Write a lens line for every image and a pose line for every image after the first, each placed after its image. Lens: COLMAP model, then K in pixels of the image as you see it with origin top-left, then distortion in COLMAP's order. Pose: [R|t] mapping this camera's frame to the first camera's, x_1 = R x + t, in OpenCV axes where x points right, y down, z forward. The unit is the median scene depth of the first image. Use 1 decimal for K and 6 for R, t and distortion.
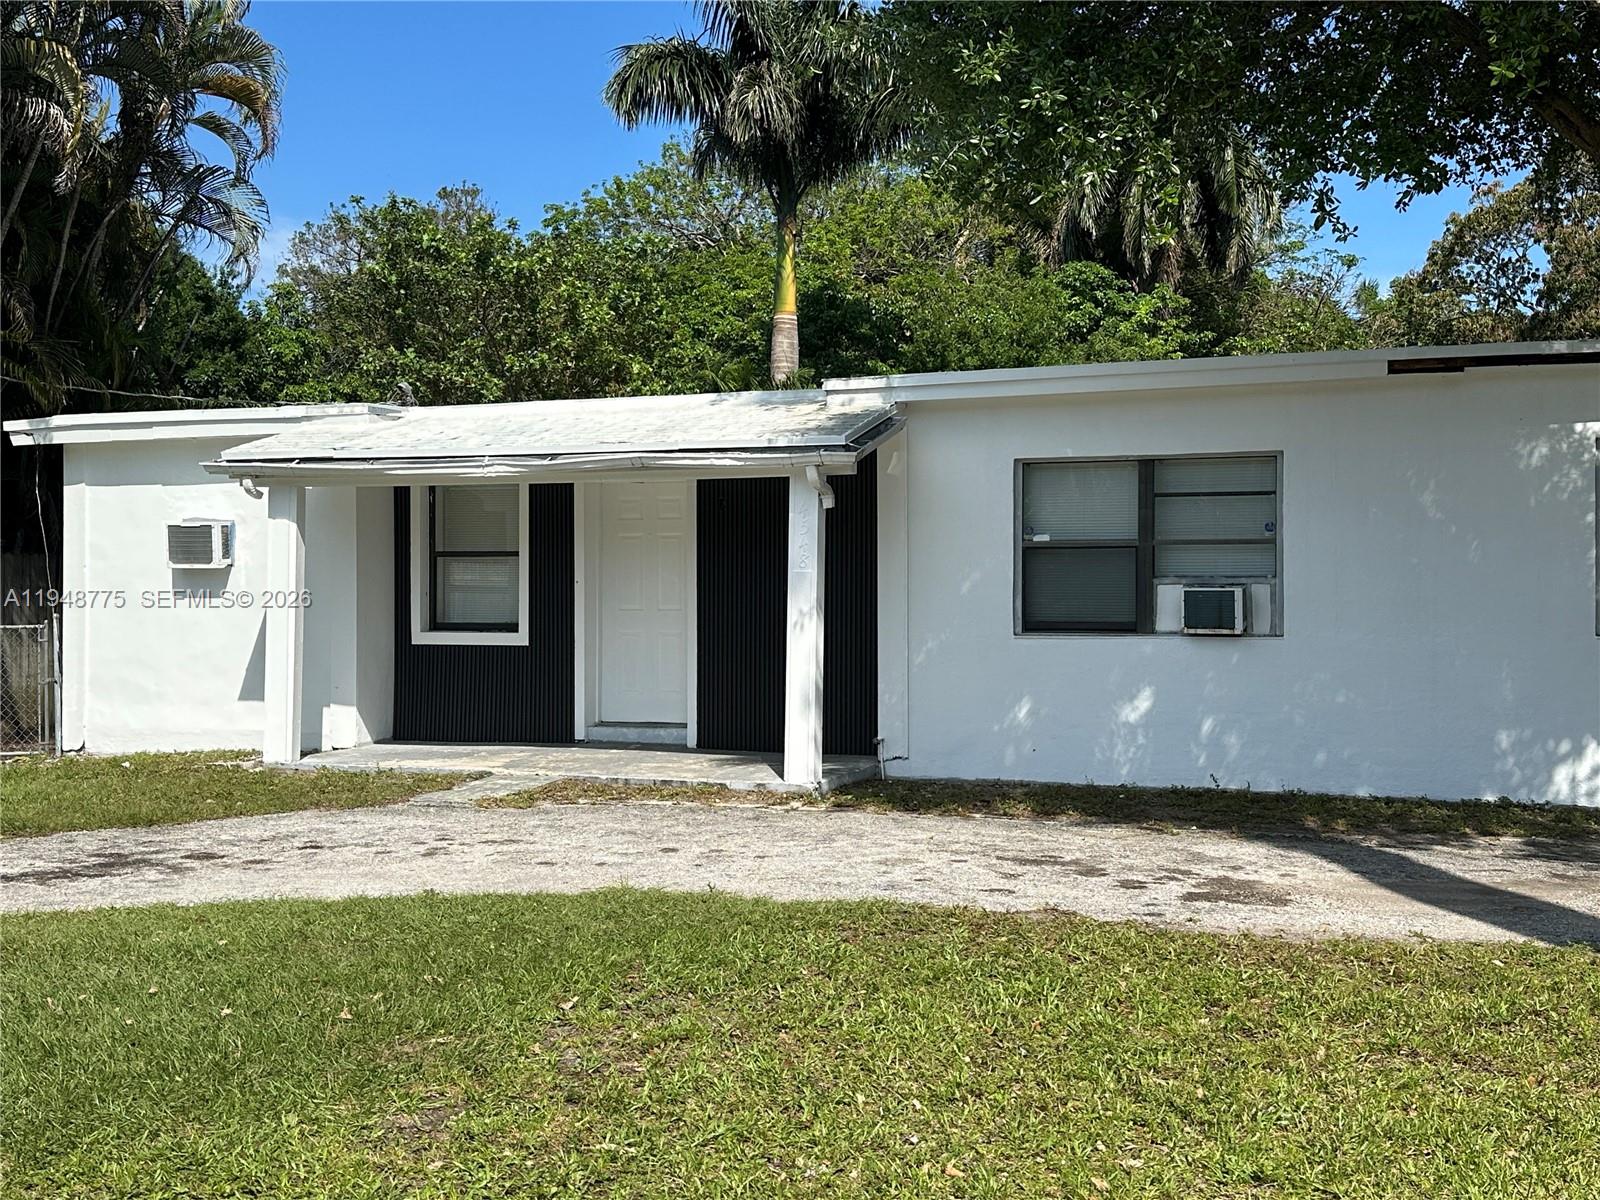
lens RADIAL K [[1759.5, 0, 800.0], [0, 1759.5, 597.7], [0, 0, 1]] dist [0.089283, 0.000000]
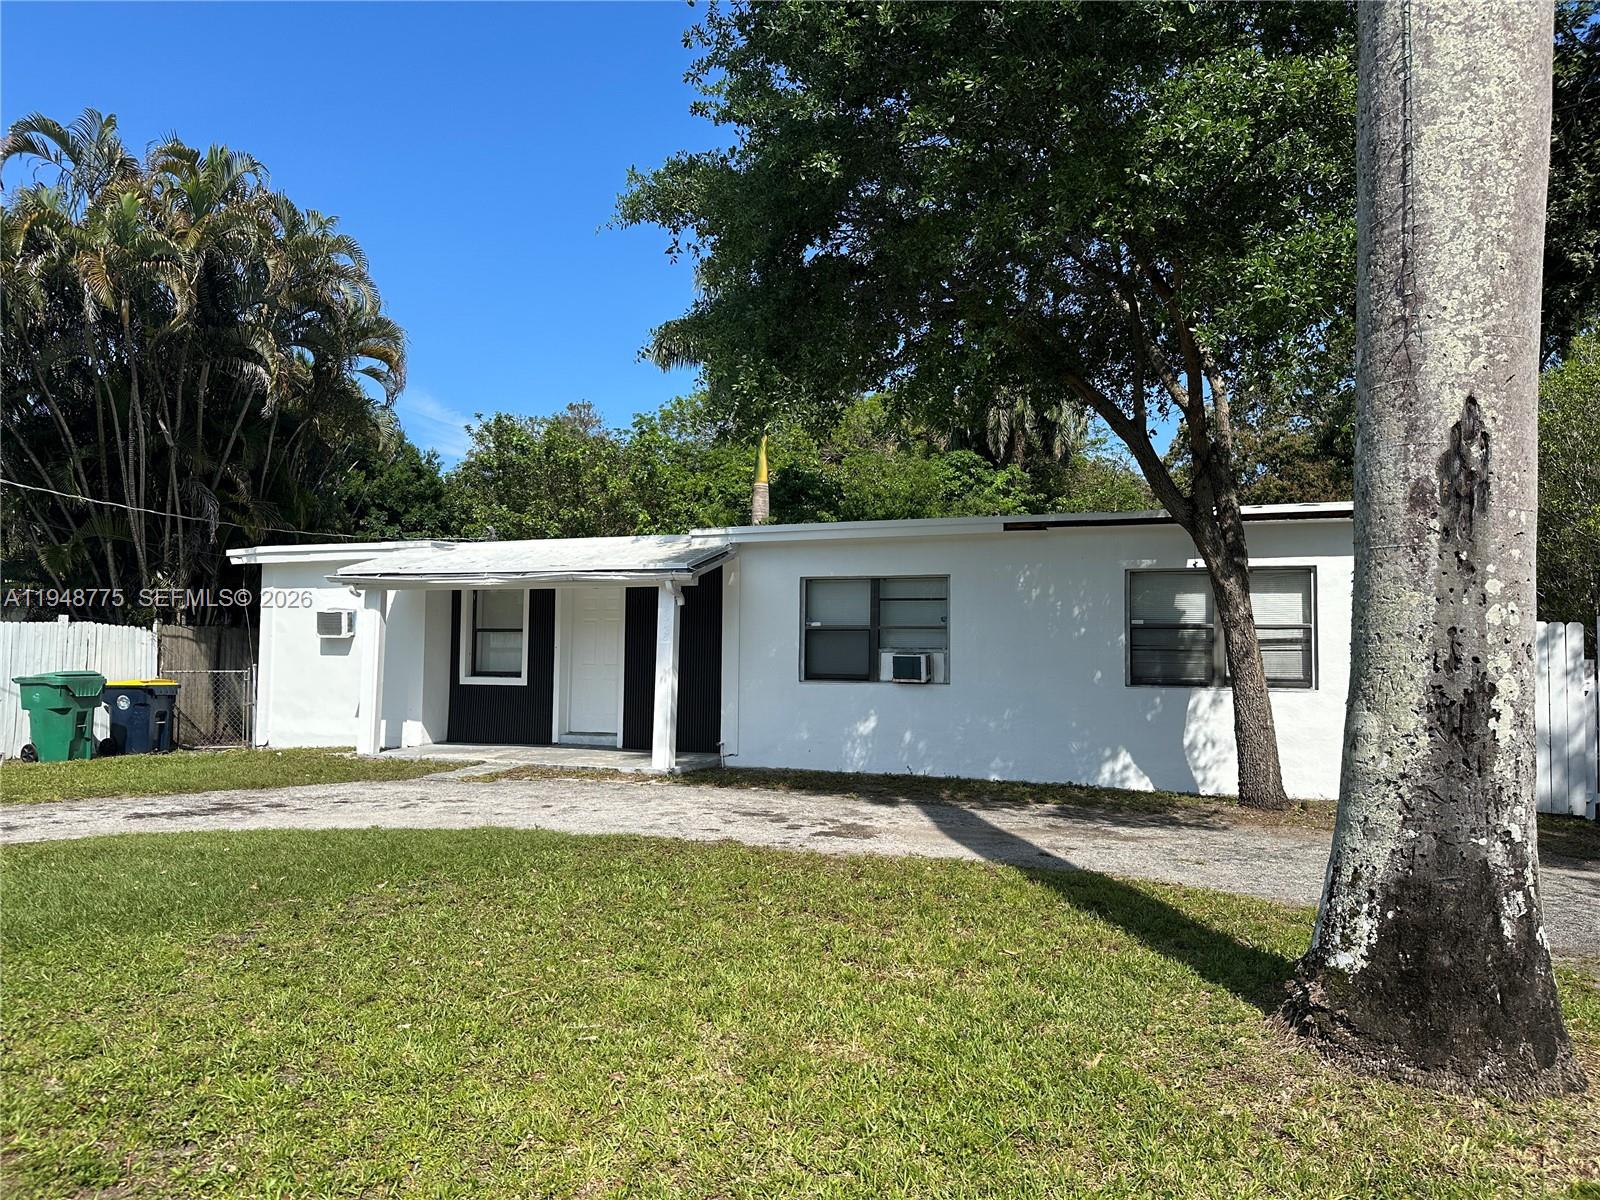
lens RADIAL K [[1139.5, 0, 801.4], [0, 1139.5, 609.6], [0, 0, 1]] dist [0.082108, -0.013706]
pose [[0.999249, 0.009312, -0.037603, 0.147635], [-0.010932, 0.999011, -0.043110, -0.000786], [0.037164, 0.043489, 0.998362, -0.076271]]
